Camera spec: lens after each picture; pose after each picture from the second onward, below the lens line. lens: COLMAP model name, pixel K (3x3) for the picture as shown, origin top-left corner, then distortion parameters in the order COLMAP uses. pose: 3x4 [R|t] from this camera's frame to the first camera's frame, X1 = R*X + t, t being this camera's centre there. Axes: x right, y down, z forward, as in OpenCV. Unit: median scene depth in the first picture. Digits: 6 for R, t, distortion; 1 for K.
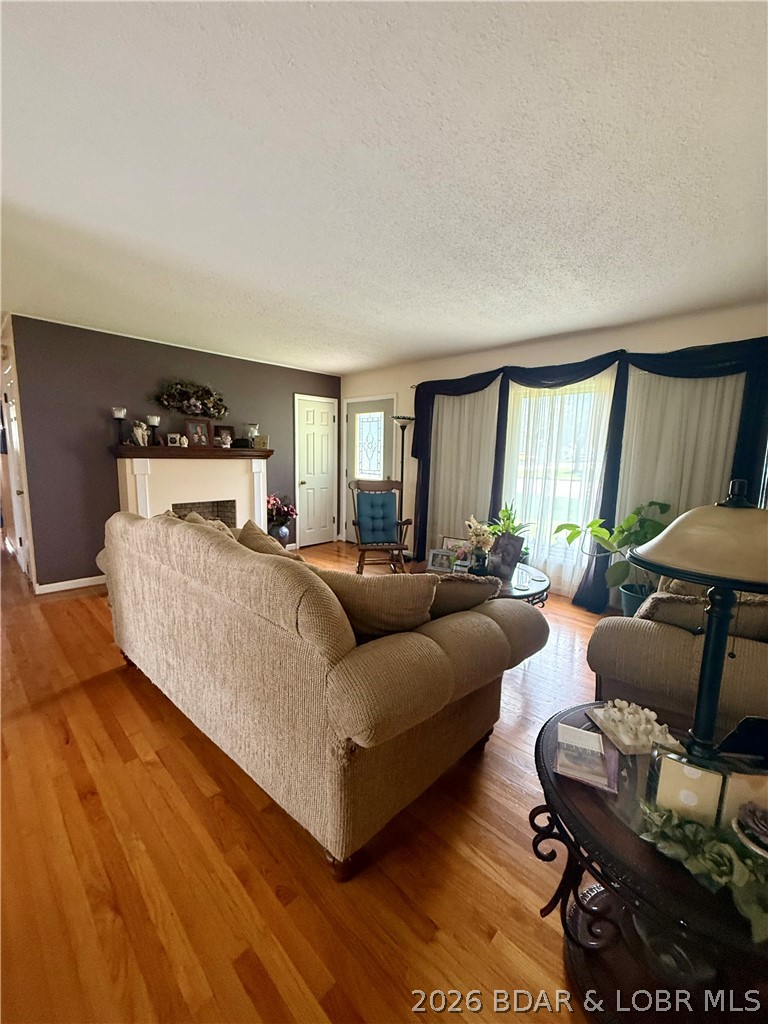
lens RADIAL K [[409.1, 0, 385.2], [0, 409.1, 508.8], [0, 0, 1]] dist [0.003295, -0.000563]
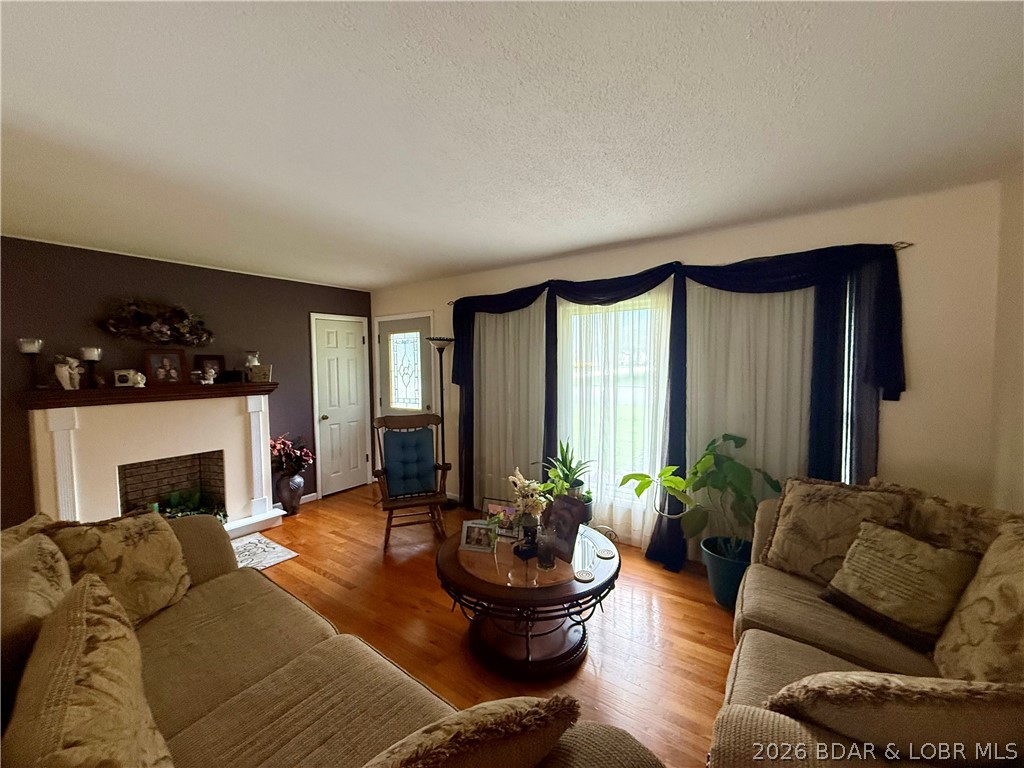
lens RADIAL K [[409.1, 0, 508.1], [0, 409.1, 384.1], [0, 0, 1]] dist [0.003295, -0.000563]
pose [[0.988736, -0.040655, 0.144041, 0.065287], [0.052548, 0.995429, -0.079752, -0.059719], [-0.140140, 0.086423, 0.986353, 0.163050]]
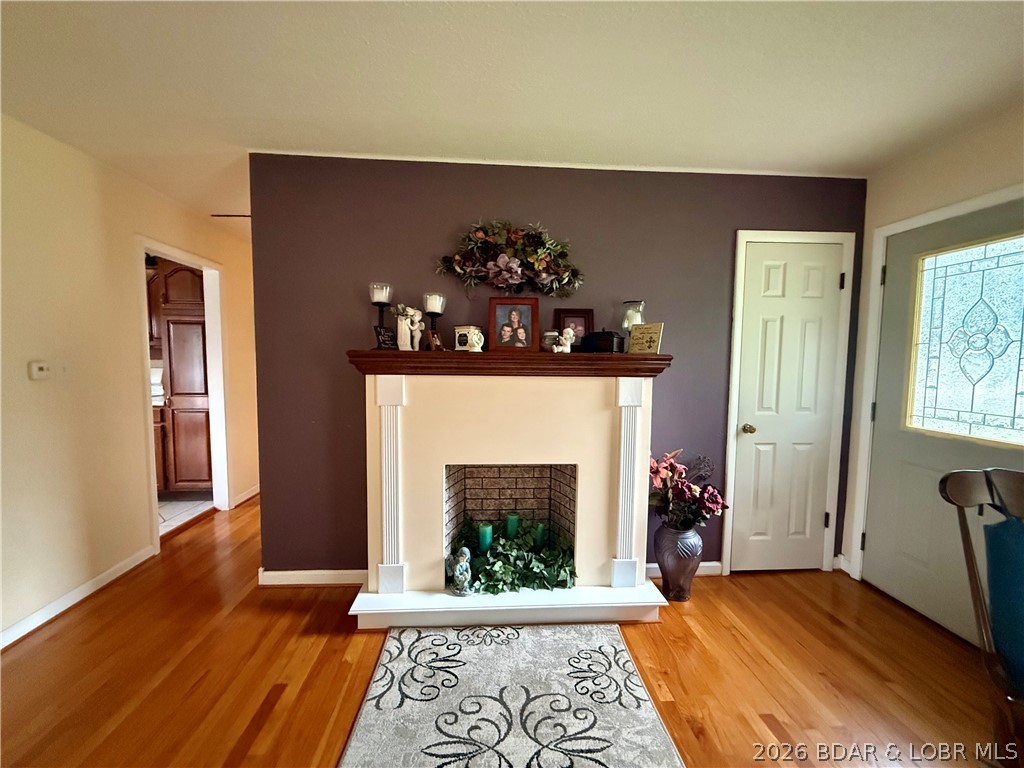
lens RADIAL K [[409.1, 0, 508.7], [0, 409.1, 384.4], [0, 0, 1]] dist [0.003295, -0.000563]
pose [[0.739372, 0.033933, -0.672441, -0.125694], [-0.086488, 0.995242, -0.044874, -0.090870], [0.667719, 0.091336, 0.738789, 0.650770]]
